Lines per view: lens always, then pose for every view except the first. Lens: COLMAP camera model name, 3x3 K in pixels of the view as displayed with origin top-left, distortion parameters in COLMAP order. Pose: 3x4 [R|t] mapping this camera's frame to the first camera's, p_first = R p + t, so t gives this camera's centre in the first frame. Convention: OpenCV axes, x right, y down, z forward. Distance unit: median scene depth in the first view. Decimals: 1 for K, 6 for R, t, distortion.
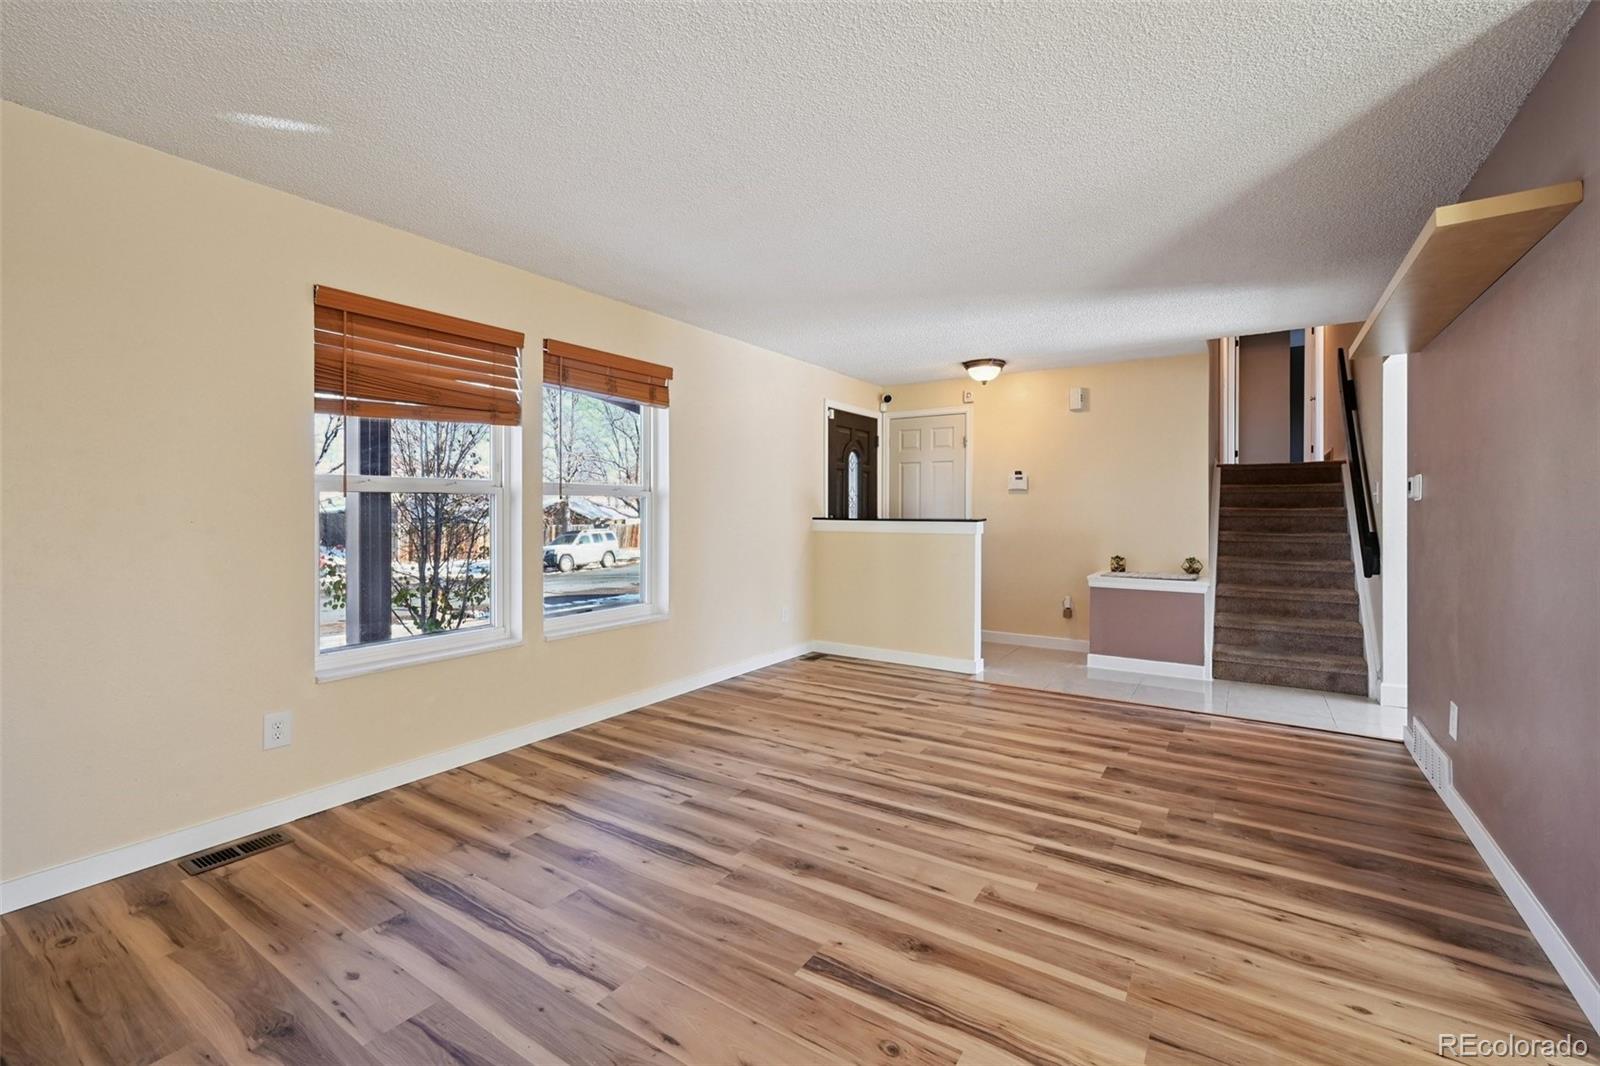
lens RADIAL K [[680.3, 0, 799.7], [0, 680.3, 515.6], [0, 0, 1]] dist [-0.003902, 0.002005]
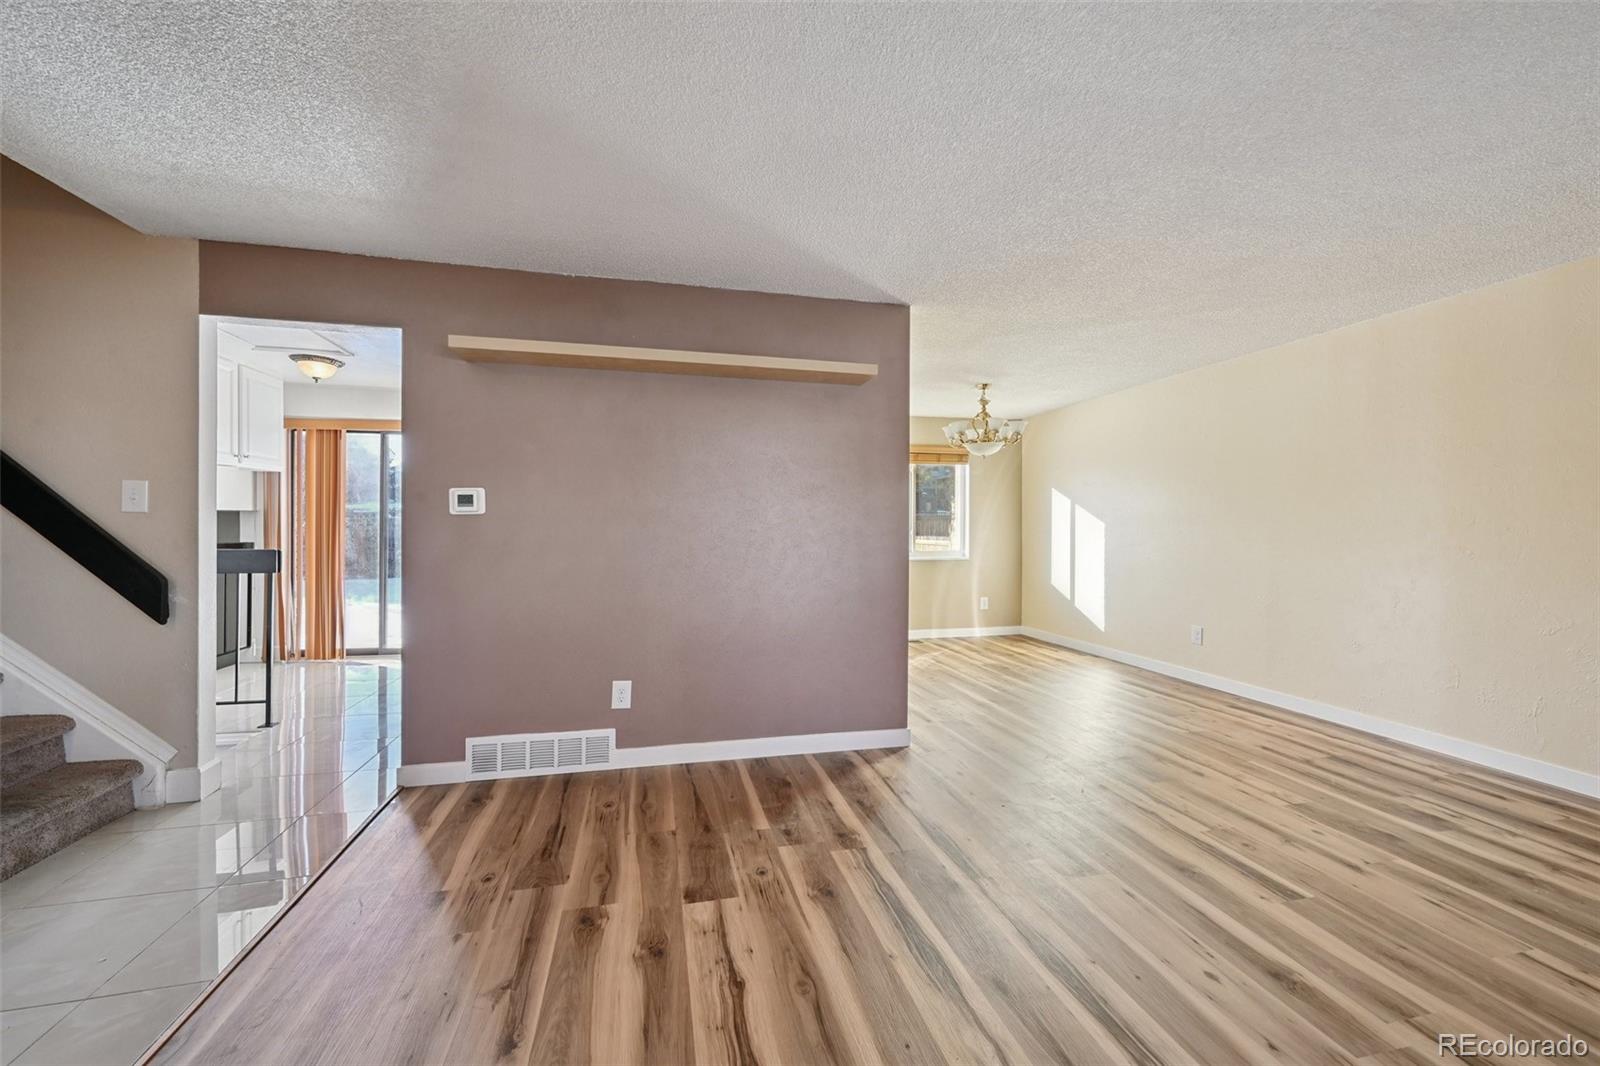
lens RADIAL K [[638.4, 0, 806.7], [0, 638.4, 528.6], [0, 0, 1]] dist [0.003726, -0.000215]
pose [[-0.733267, -0.003824, 0.679931, -0.065778], [0.001287, 0.999975, 0.007011, -0.008656], [-0.679940, 0.006016, -0.733243, 1.365918]]
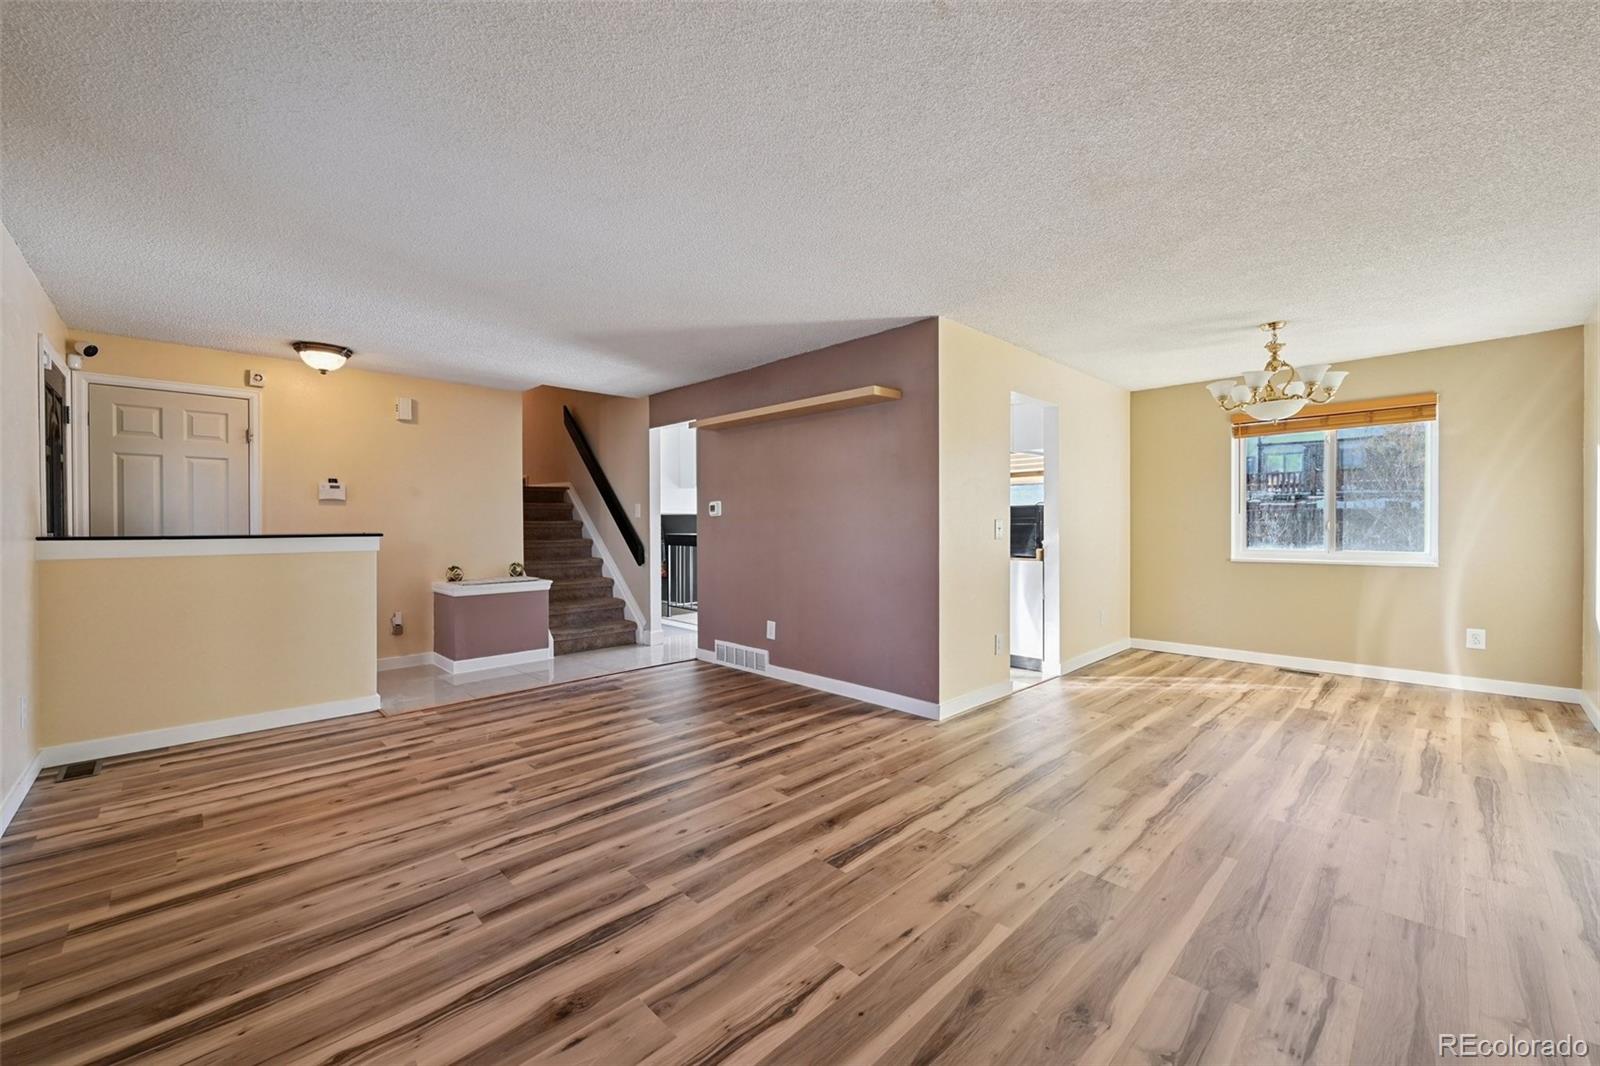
lens RADIAL K [[638.4, 0, 803.2], [0, 638.4, 529.4], [0, 0, 1]] dist [0.003726, -0.000215]
pose [[0.204855, -0.010934, 0.978731, -0.667885], [0.012688, 0.999883, 0.008515, 0.000418], [-0.978710, 0.010674, 0.204970, 0.447288]]
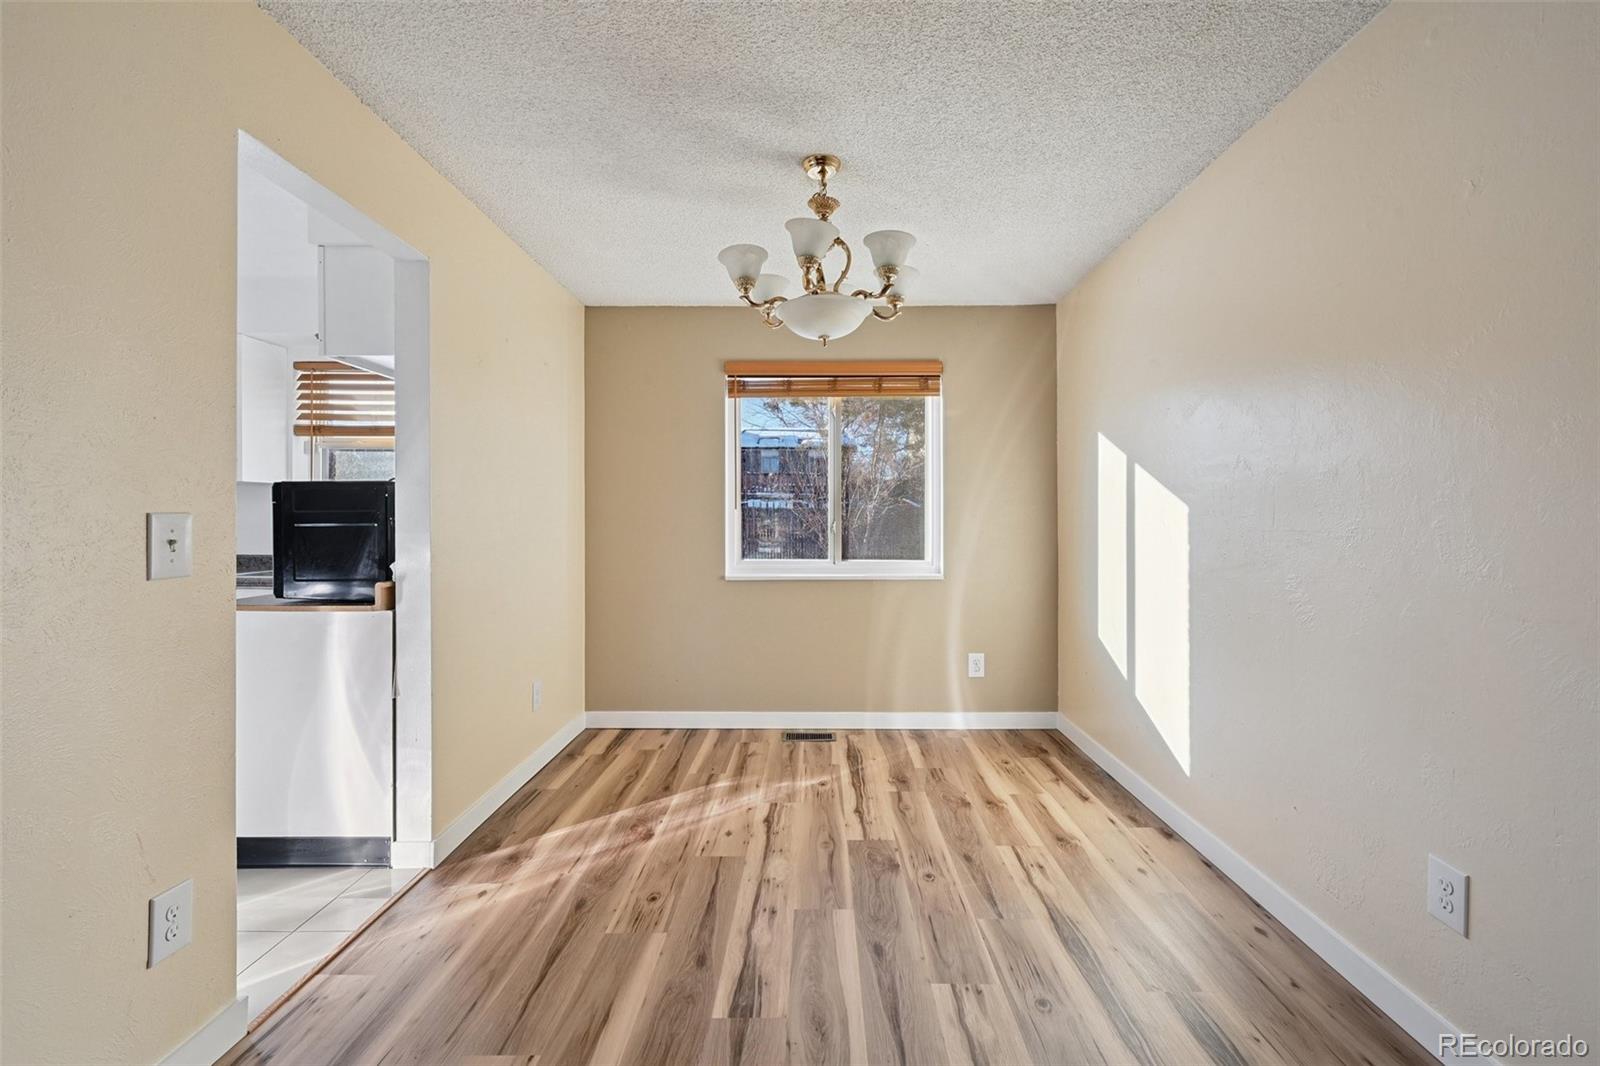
lens RADIAL K [[680.3, 0, 802.2], [0, 680.3, 527.4], [0, 0, 1]] dist [-0.003902, 0.002005]
pose [[-0.534652, -0.010829, 0.845003, 0.138298], [0.004655, 0.999865, 0.015759, 0.001915], [-0.845060, 0.012359, -0.534529, 0.212536]]
